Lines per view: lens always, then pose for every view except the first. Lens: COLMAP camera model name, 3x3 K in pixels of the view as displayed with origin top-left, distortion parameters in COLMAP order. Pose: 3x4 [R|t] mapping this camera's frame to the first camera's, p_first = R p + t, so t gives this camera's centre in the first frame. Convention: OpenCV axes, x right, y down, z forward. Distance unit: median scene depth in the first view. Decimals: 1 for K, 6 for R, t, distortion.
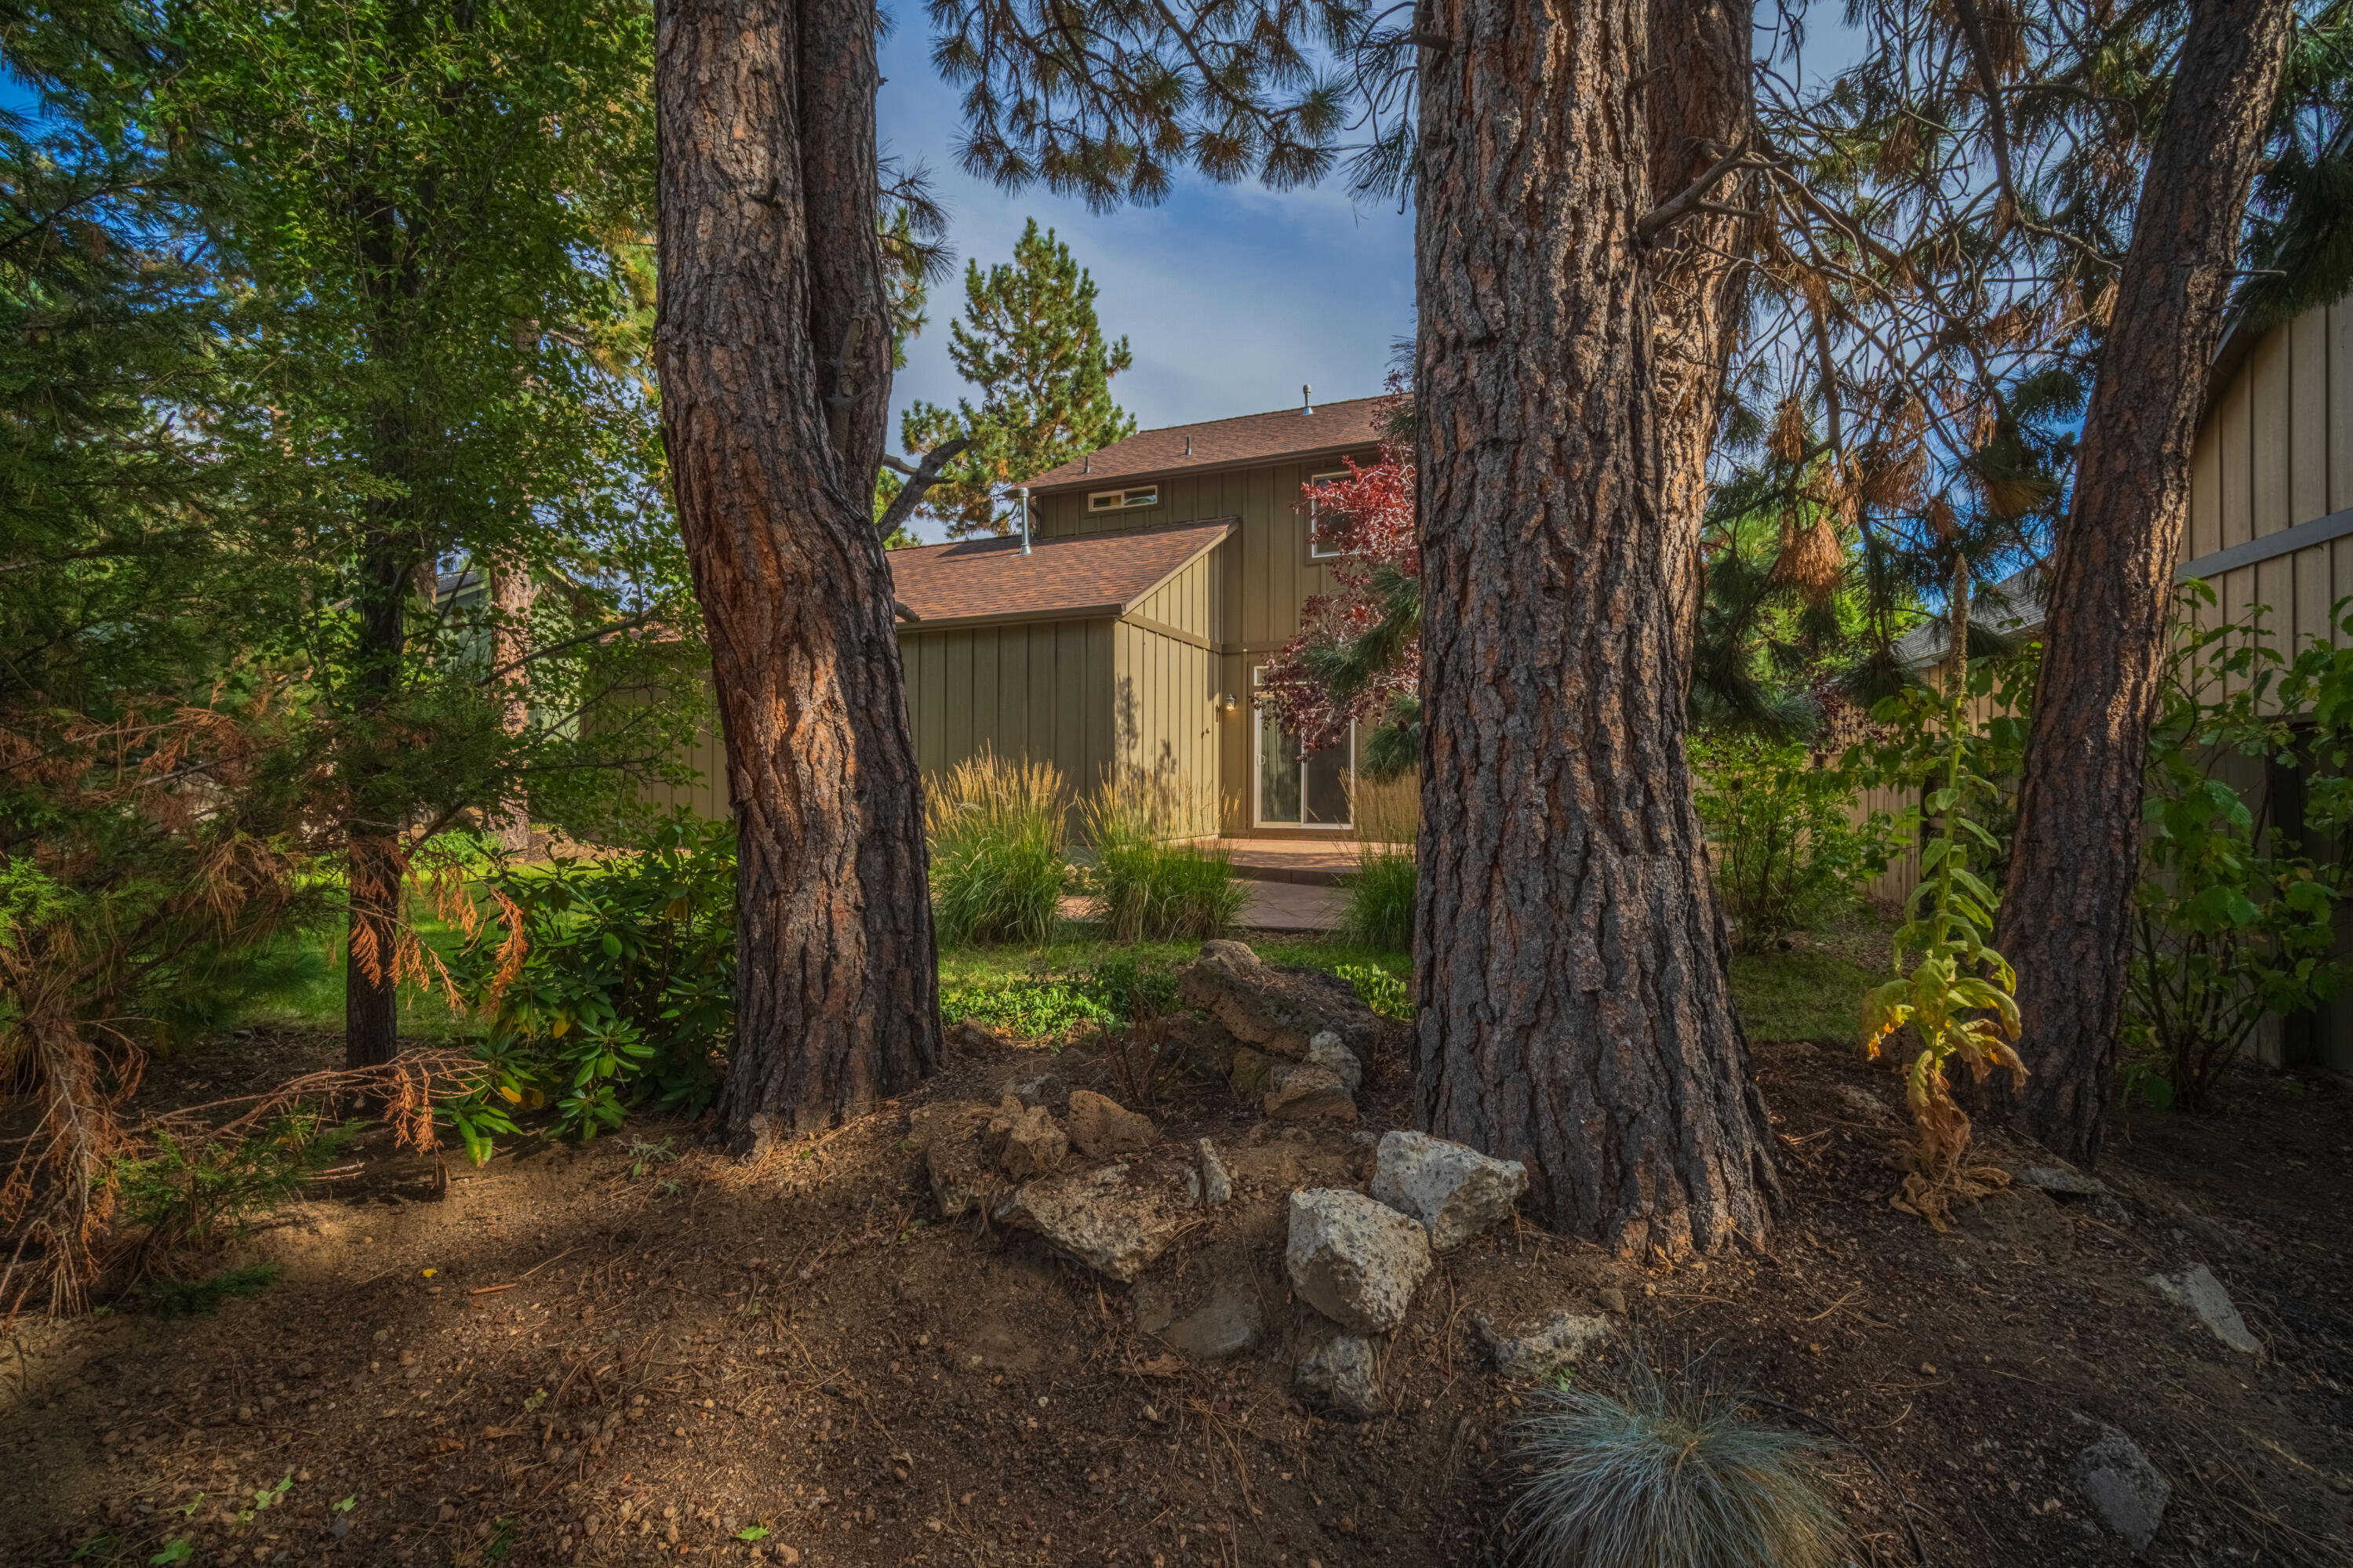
lens RADIAL K [[1022.8, 0, 1172.7], [0, 1022.8, 788.6], [0, 0, 1]] dist [-0.003686, -0.000515]
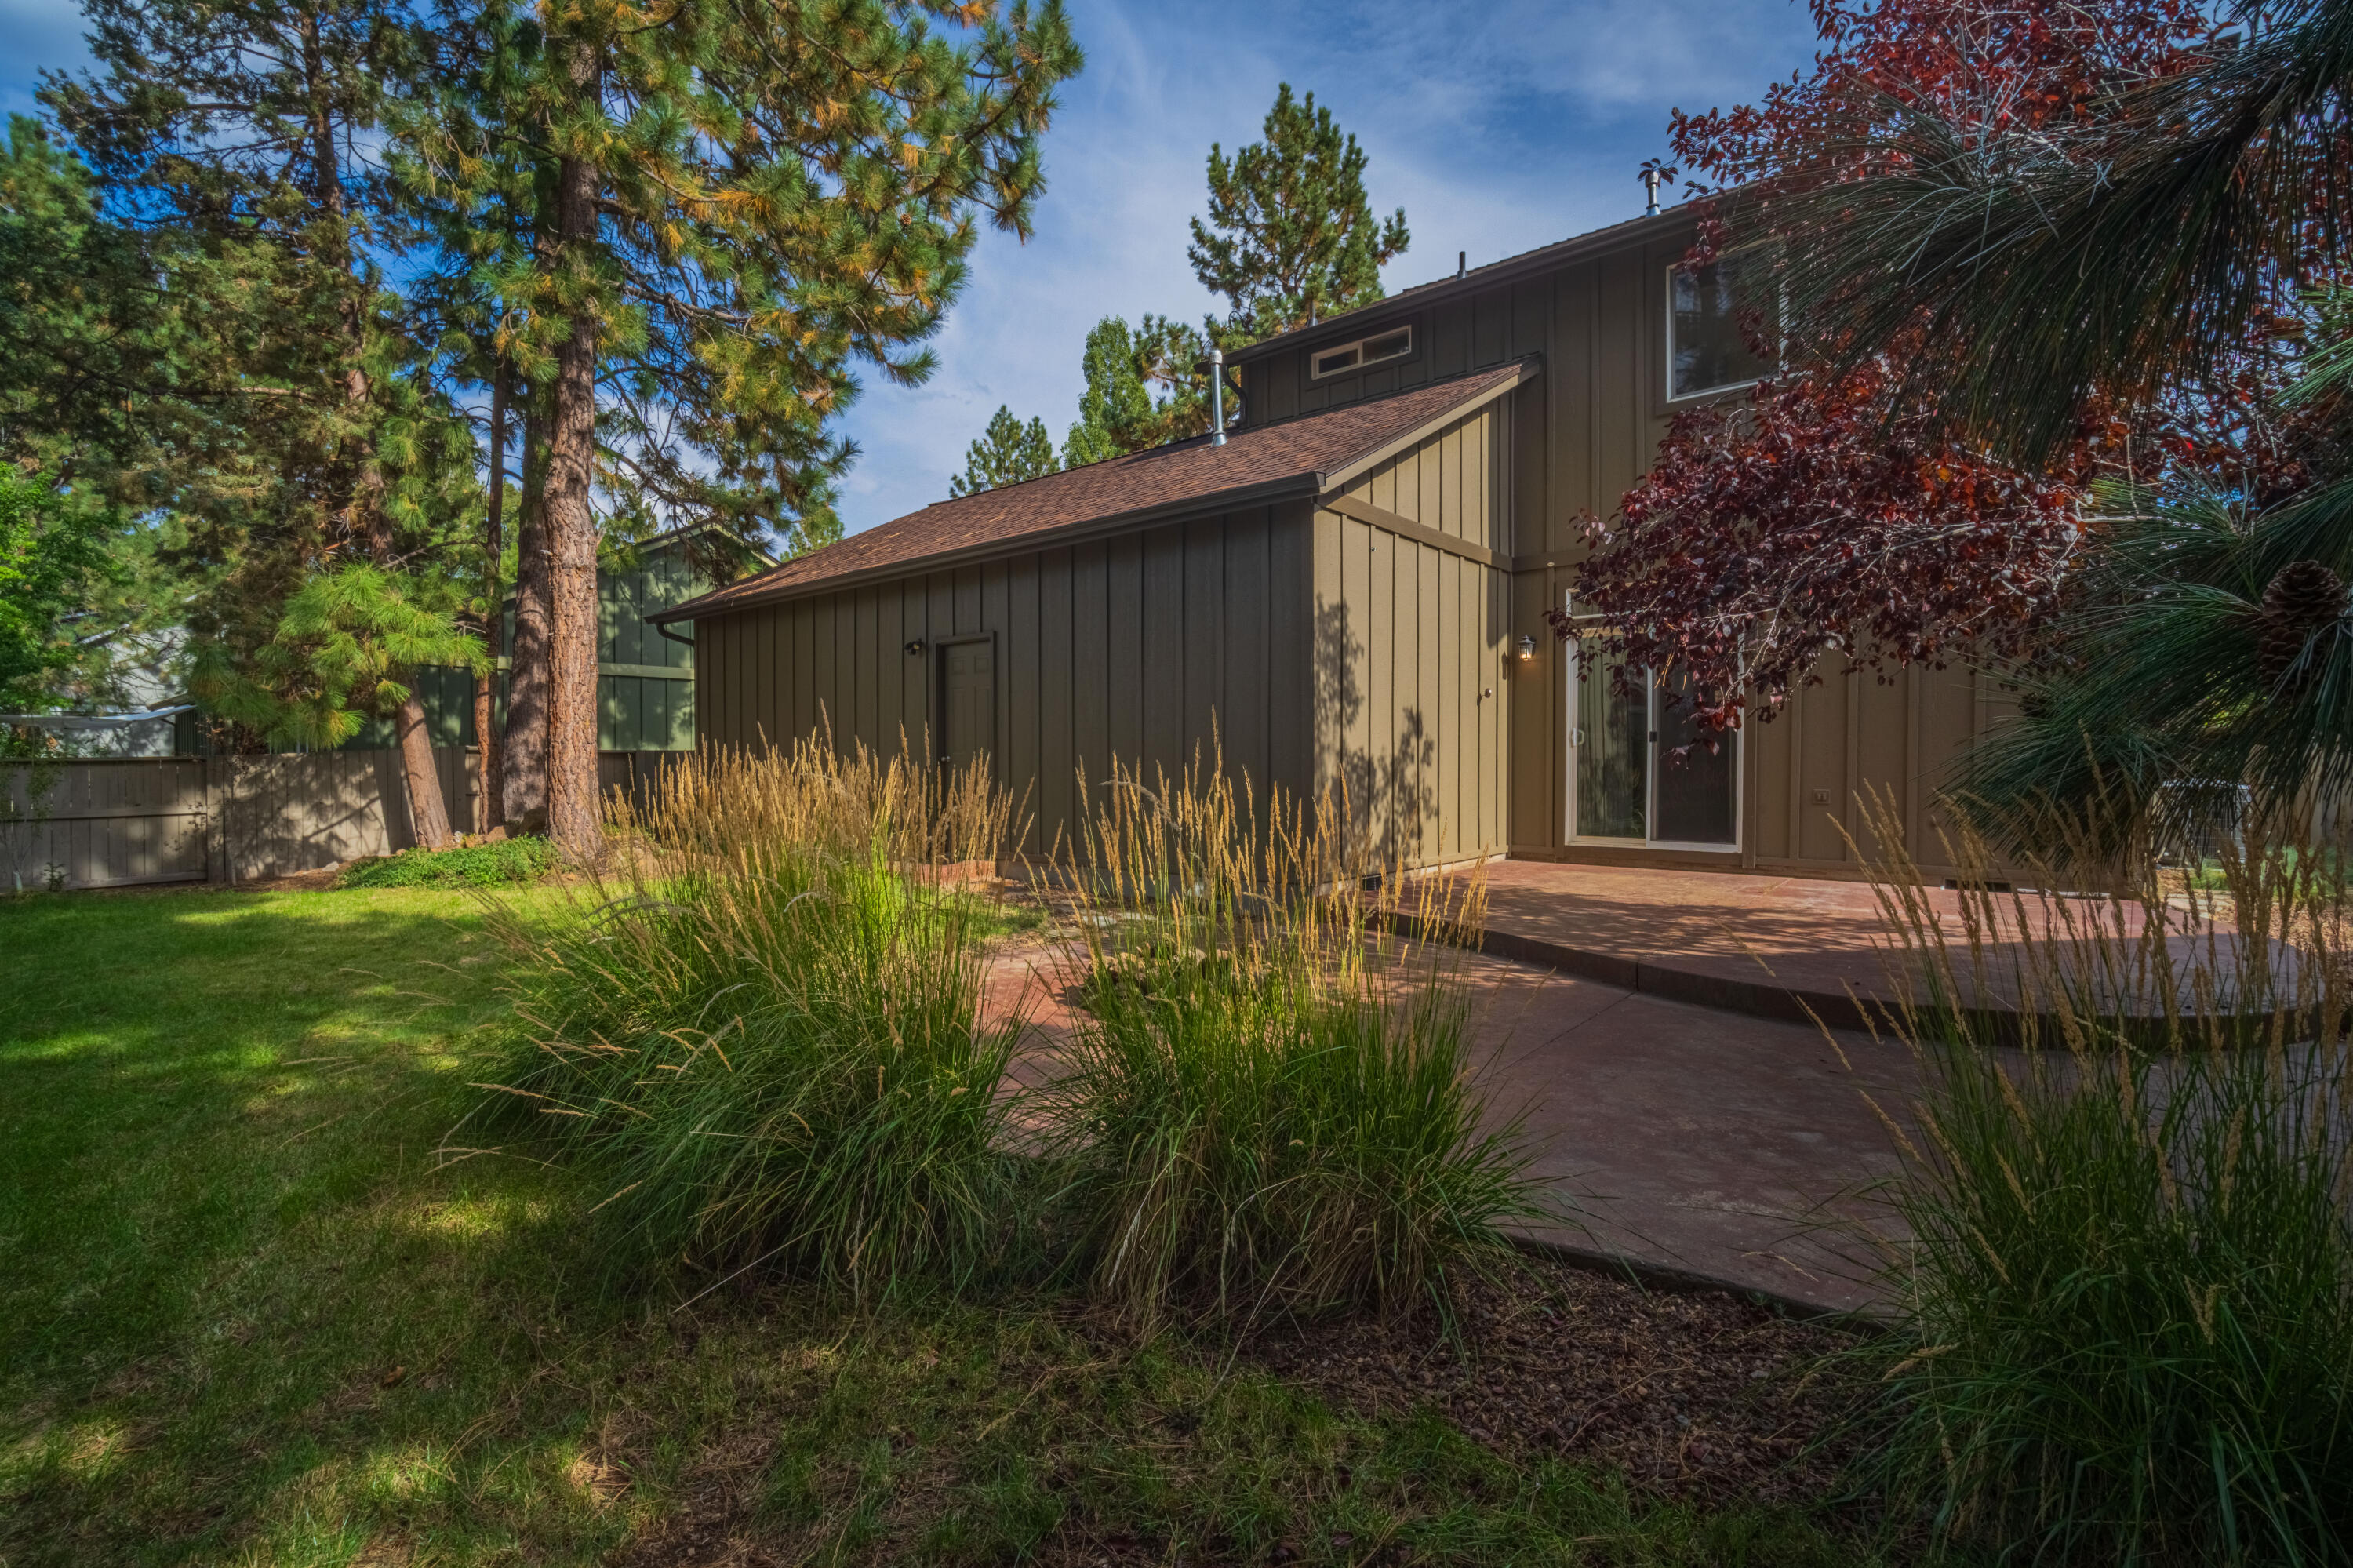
lens RADIAL K [[1062.6, 0, 1176.5], [0, 1062.6, 784.0], [0, 0, 1]] dist [-0.012377, -0.000182]
pose [[0.961466, 0.001799, -0.274919, 0.013682], [0.002827, 0.999861, 0.016428, -0.005556], [0.274910, -0.016572, 0.961327, 0.145743]]
